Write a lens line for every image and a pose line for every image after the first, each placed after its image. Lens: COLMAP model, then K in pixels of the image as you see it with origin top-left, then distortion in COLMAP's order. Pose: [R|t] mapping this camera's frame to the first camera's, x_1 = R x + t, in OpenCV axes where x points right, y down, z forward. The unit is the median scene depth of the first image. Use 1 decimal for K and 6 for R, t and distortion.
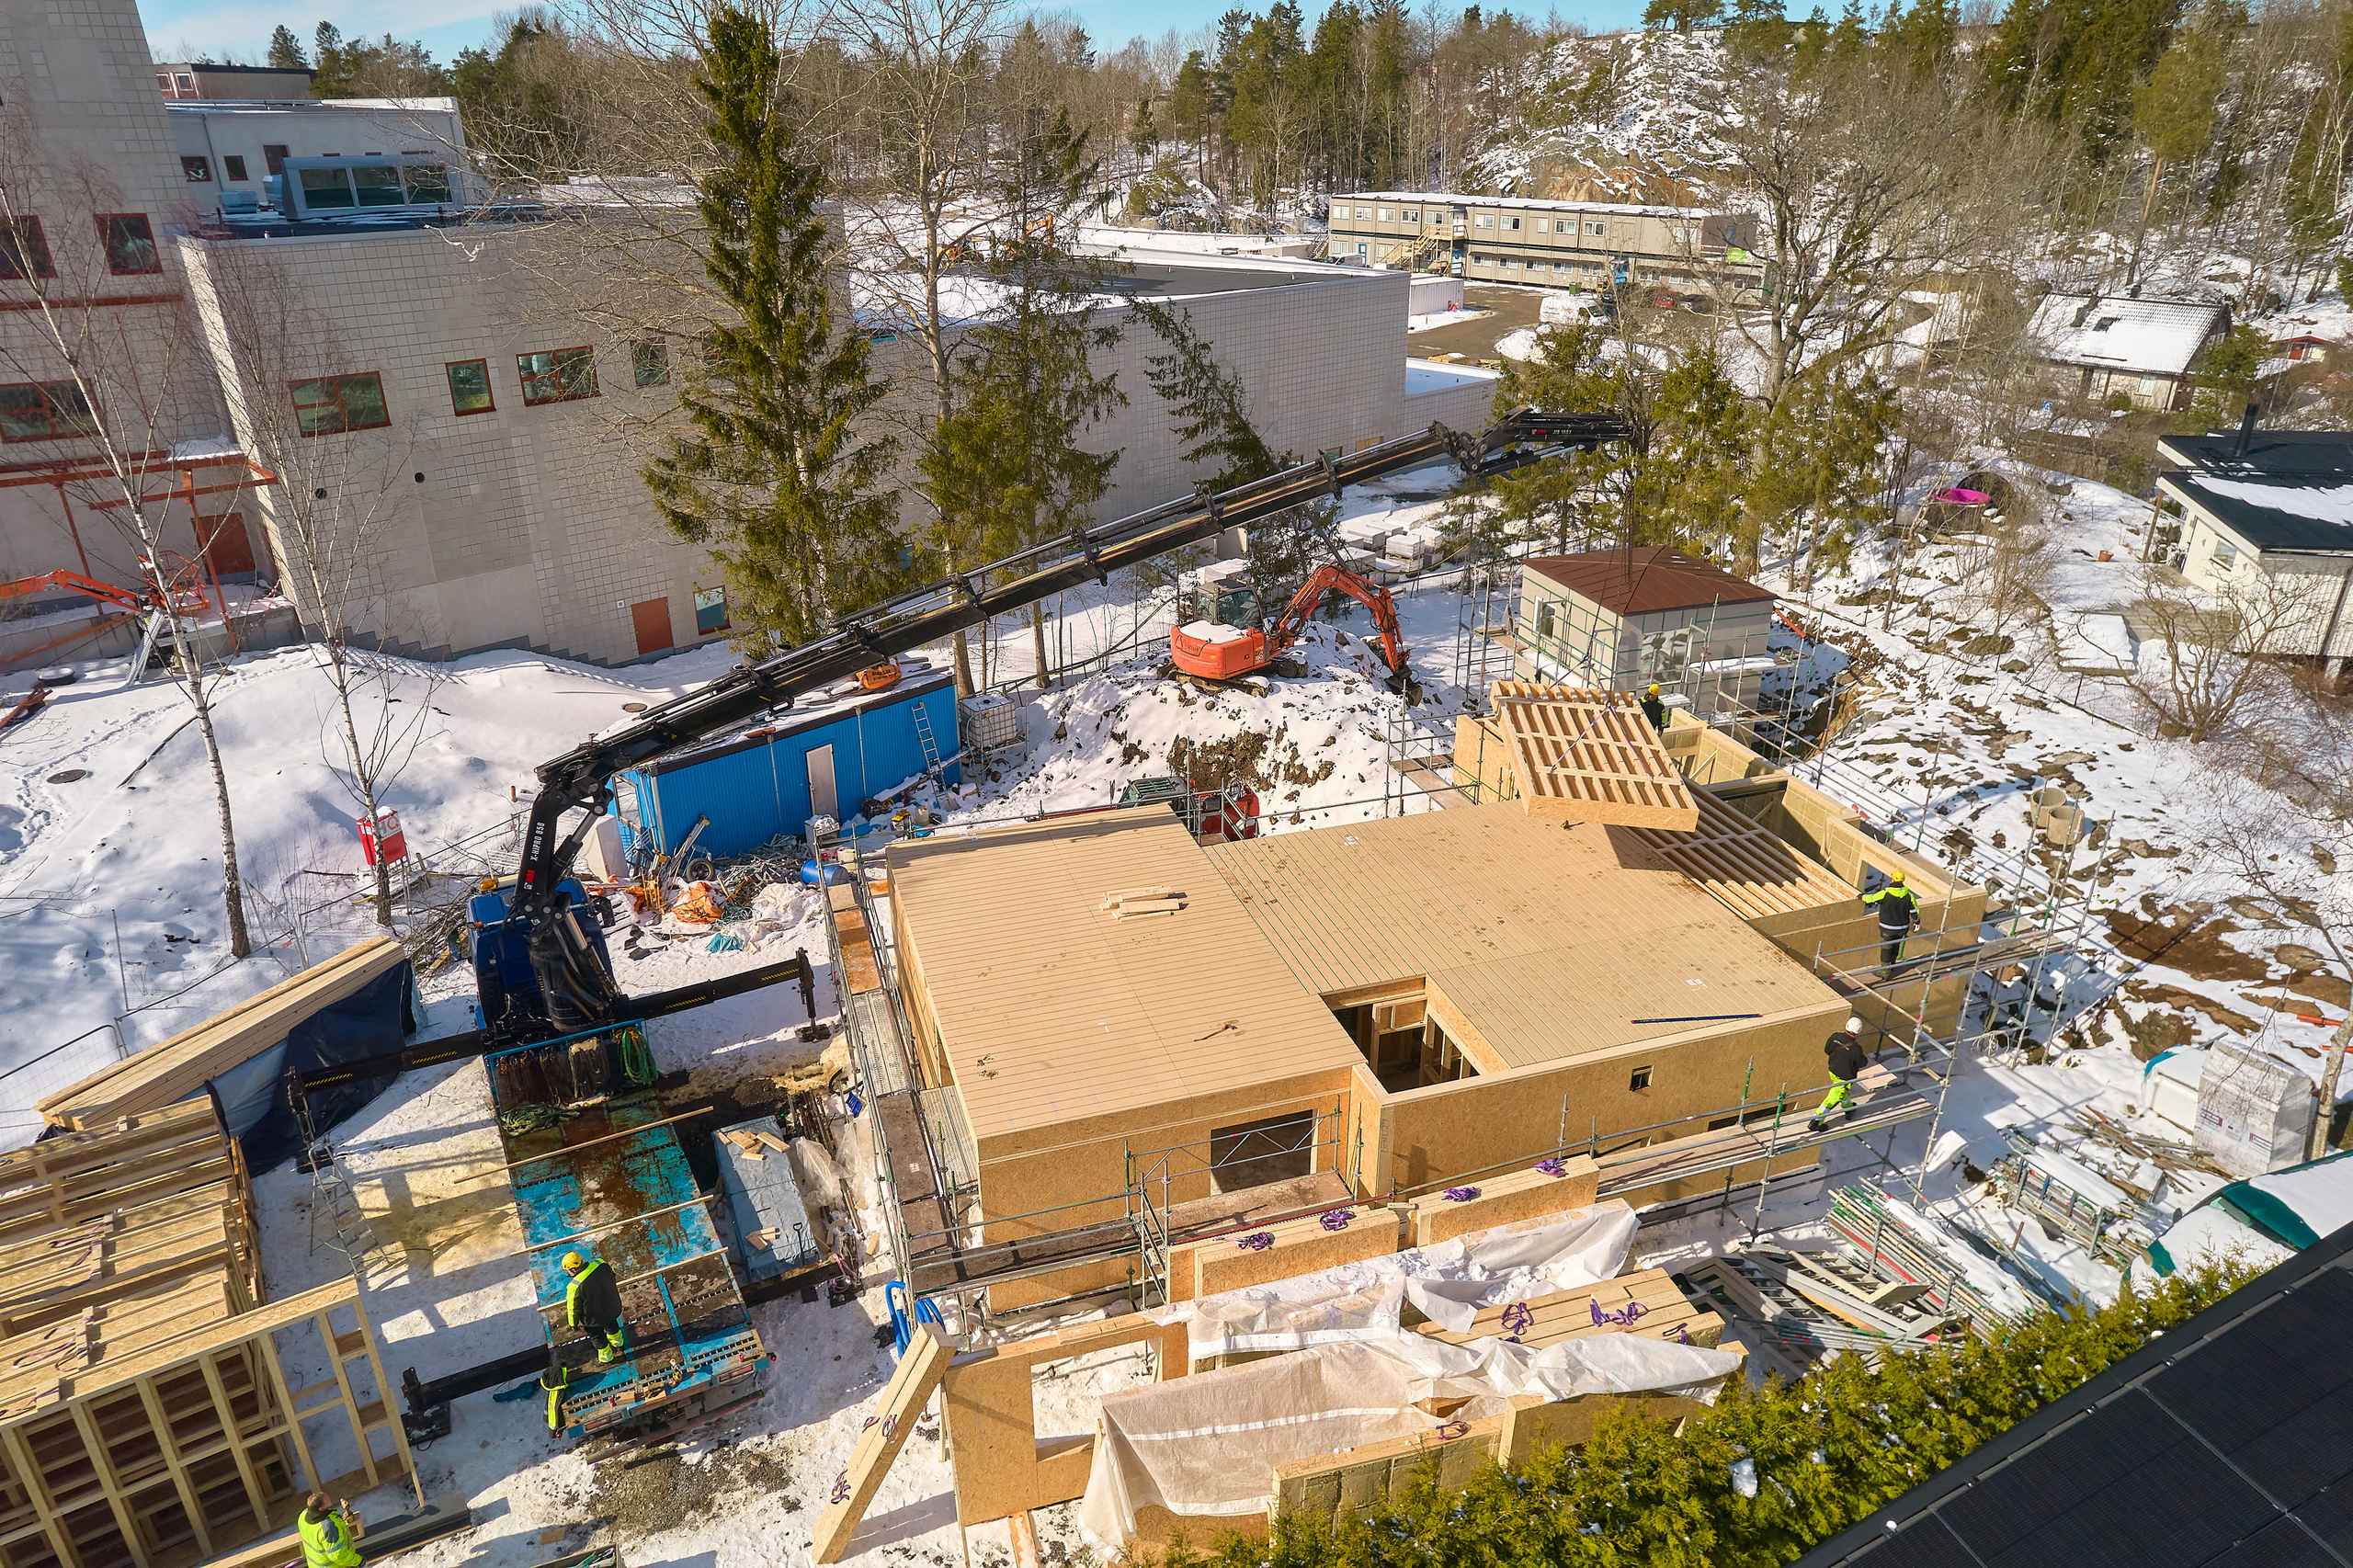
lens RADIAL K [[1518.6, 0, 1183.9], [0, 1518.6, 783.4], [0, 0, 1]] dist [-0.092174, 0.083487]
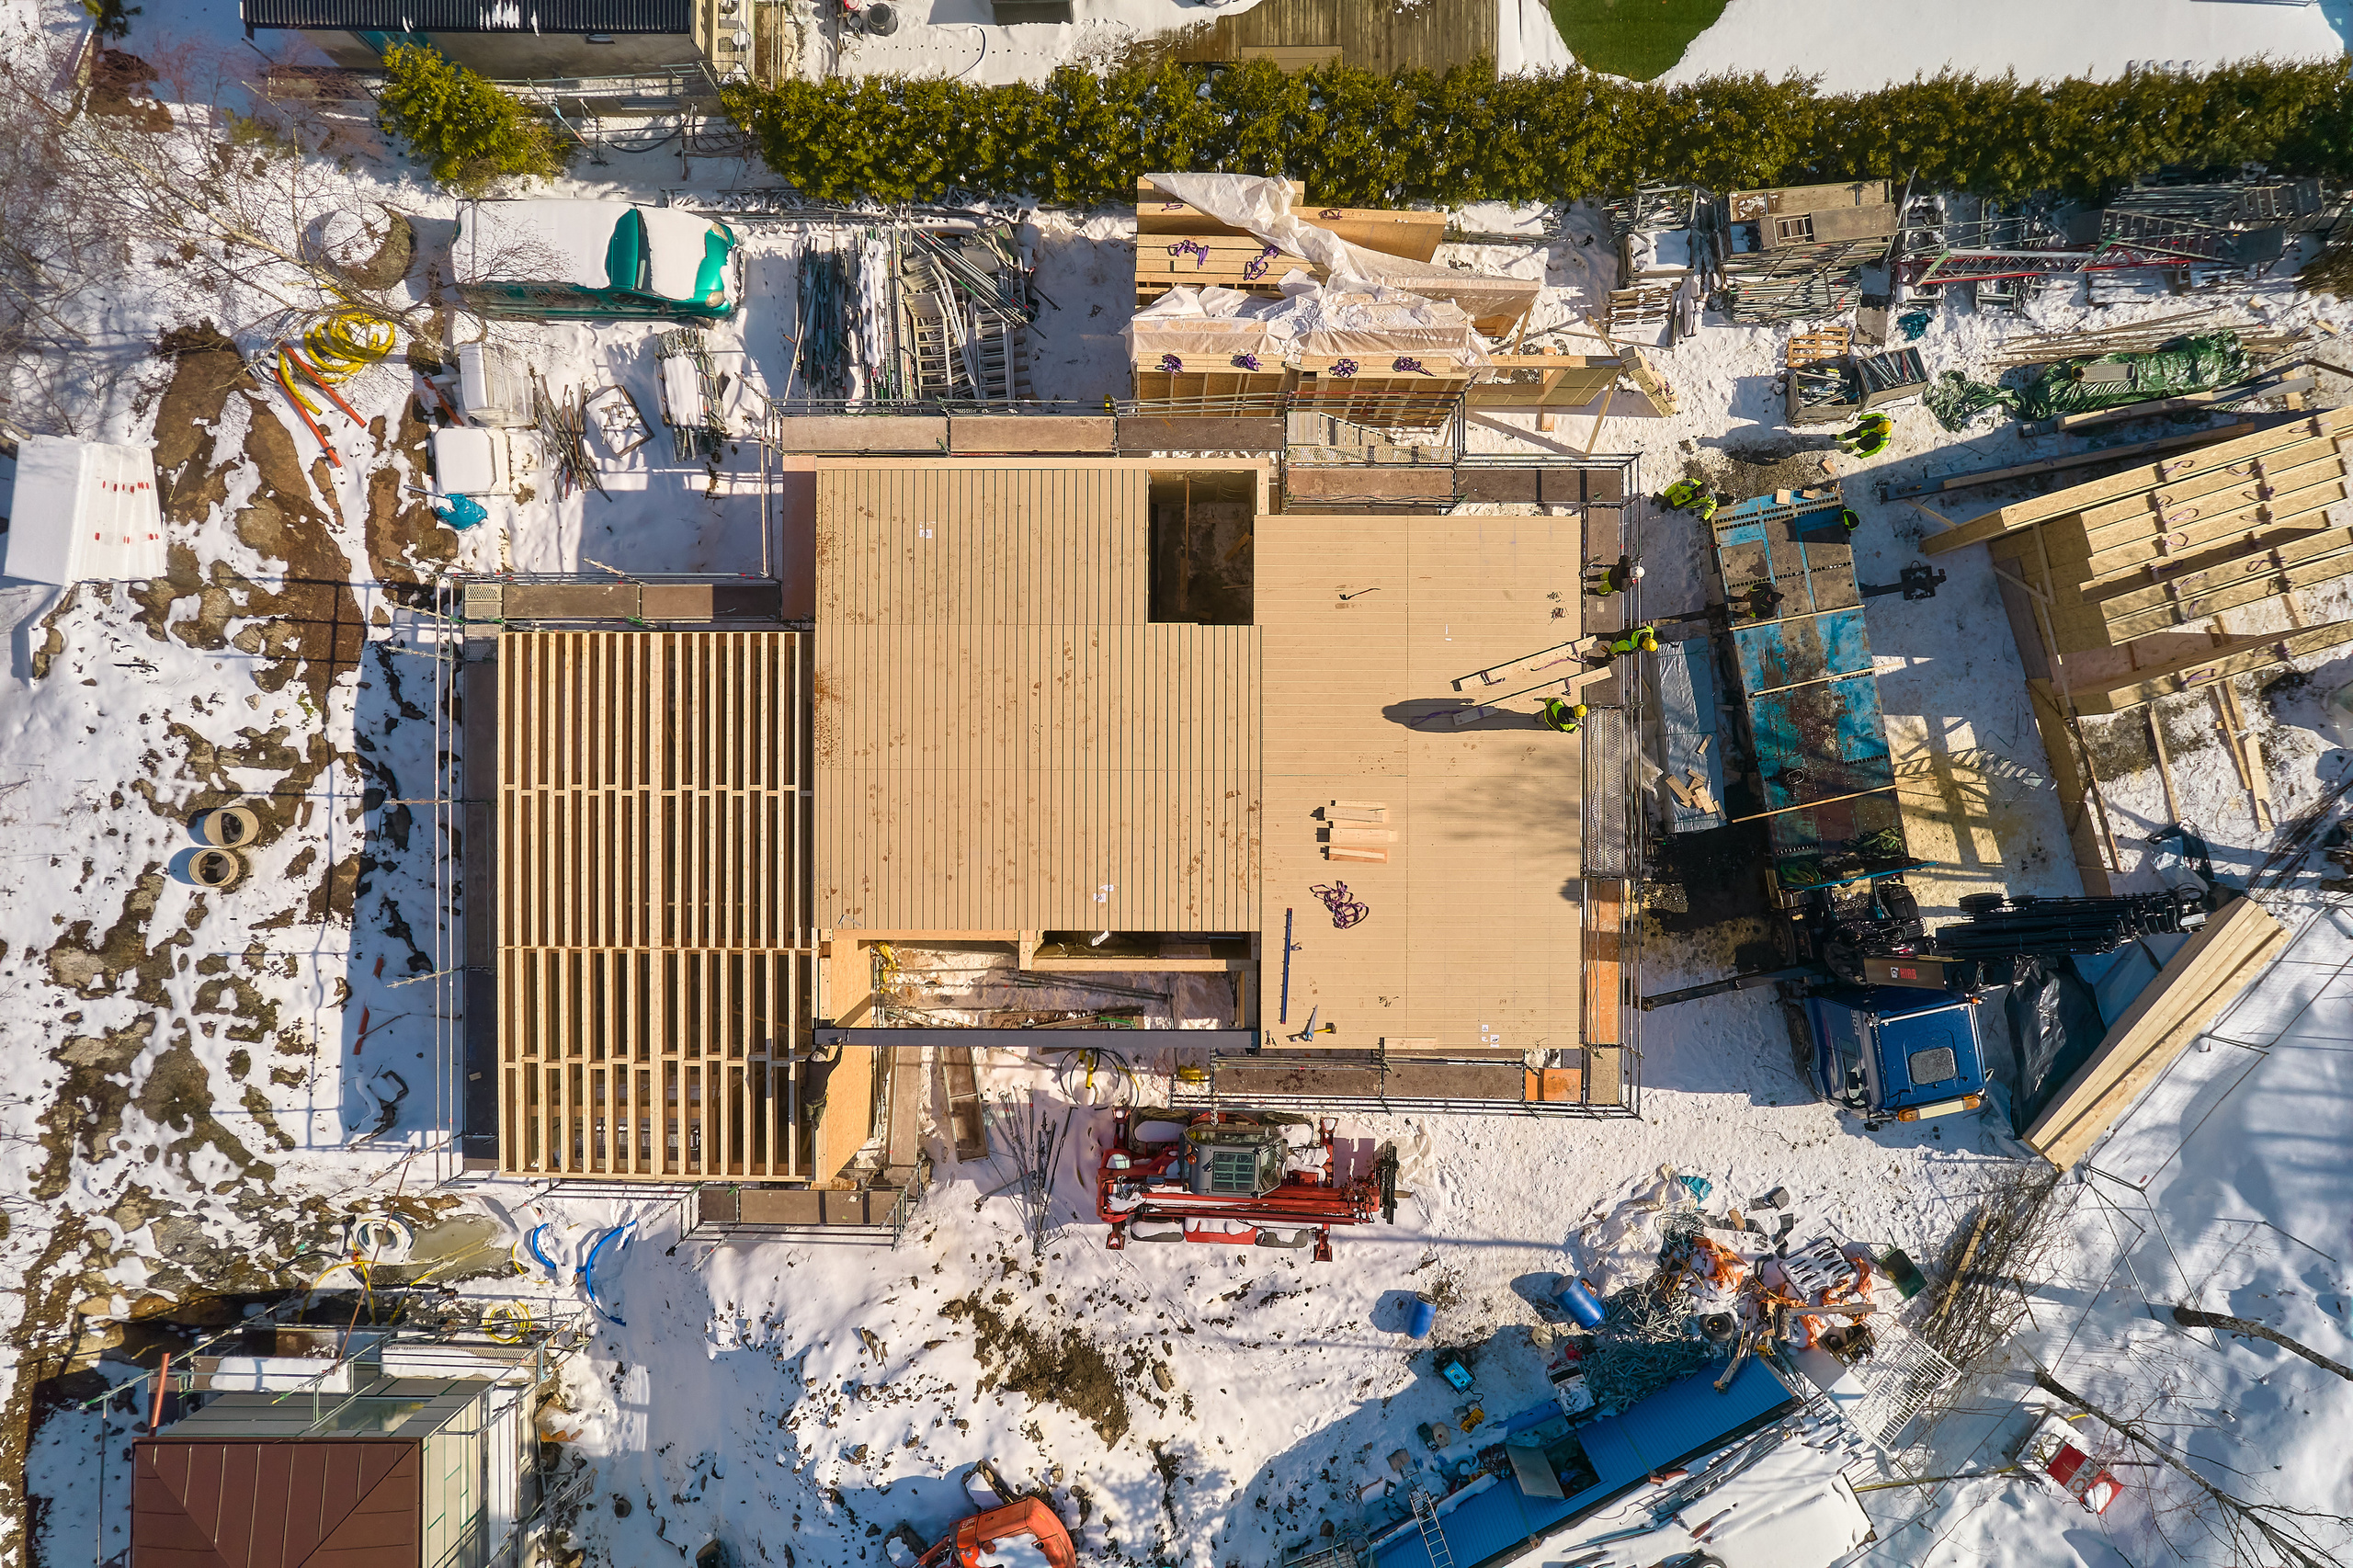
lens RADIAL K [[1518.6, 0, 1183.9], [0, 1518.6, 783.4], [0, 0, 1]] dist [-0.092174, 0.083487]
pose [[-0.951061, -0.308652, 0.014759, 0.052647], [0.137579, -0.380191, 0.914618, -0.597449], [-0.276687, 0.871888, 0.404049, 0.418179]]
